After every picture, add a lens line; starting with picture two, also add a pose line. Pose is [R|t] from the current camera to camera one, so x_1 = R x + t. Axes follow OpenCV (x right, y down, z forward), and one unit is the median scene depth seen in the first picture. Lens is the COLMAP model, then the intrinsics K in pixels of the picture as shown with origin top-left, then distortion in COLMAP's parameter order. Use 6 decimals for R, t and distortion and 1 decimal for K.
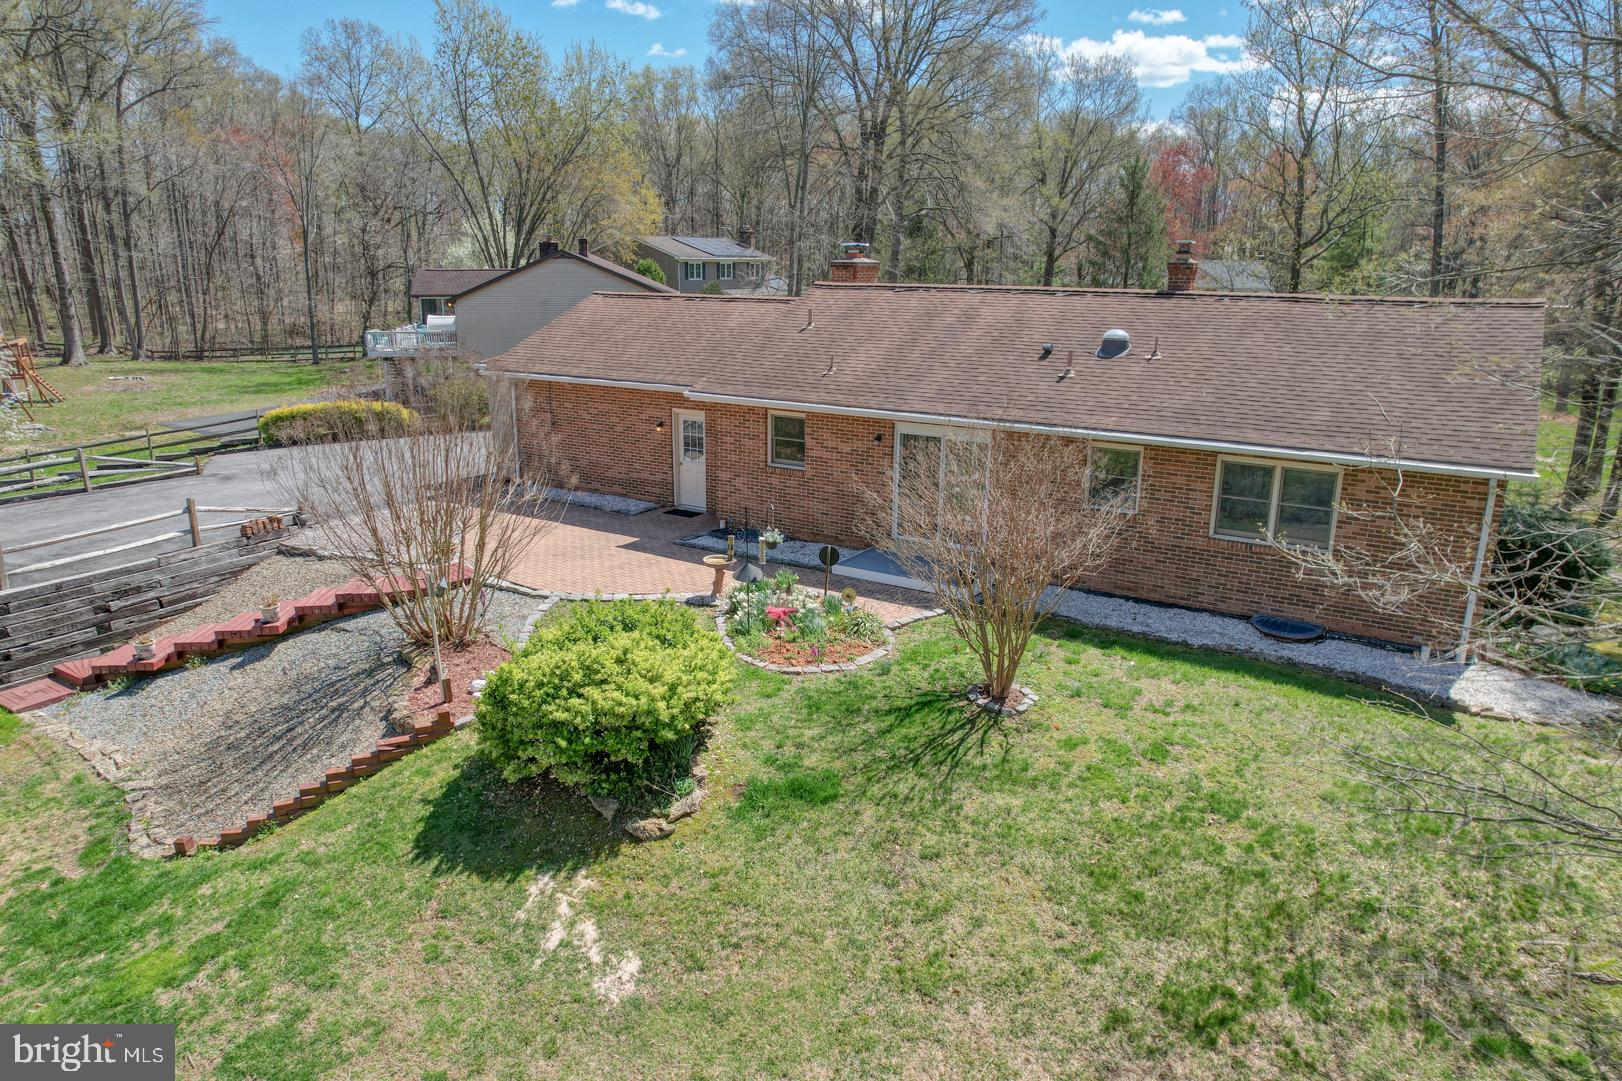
lens RADIAL K [[964.9, 0, 809.4], [0, 964.9, 536.4], [0, 0, 1]] dist [-0.005410, -0.000347]
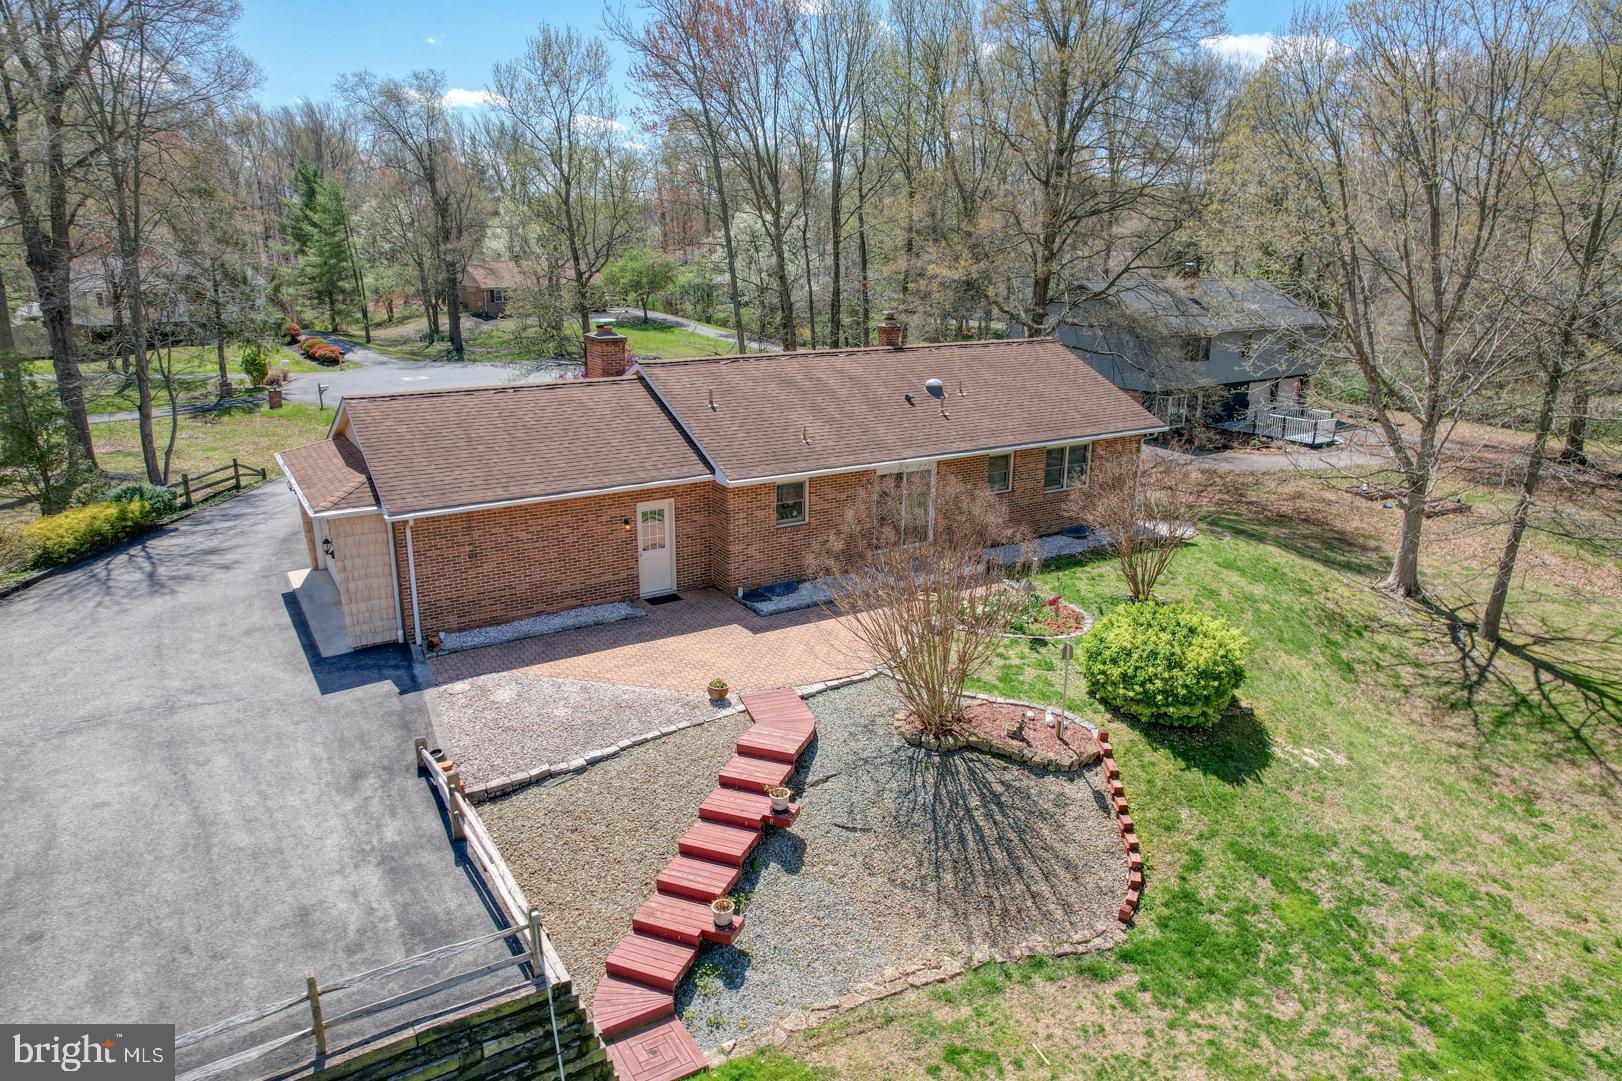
lens RADIAL K [[964.9, 0, 807.9], [0, 964.9, 541.1], [0, 0, 1]] dist [-0.005410, -0.000347]
pose [[0.469079, -0.259360, 0.844214, -1.112705], [0.235505, 0.958027, 0.163469, -0.264686], [-0.851177, 0.122137, 0.510471, 0.427363]]
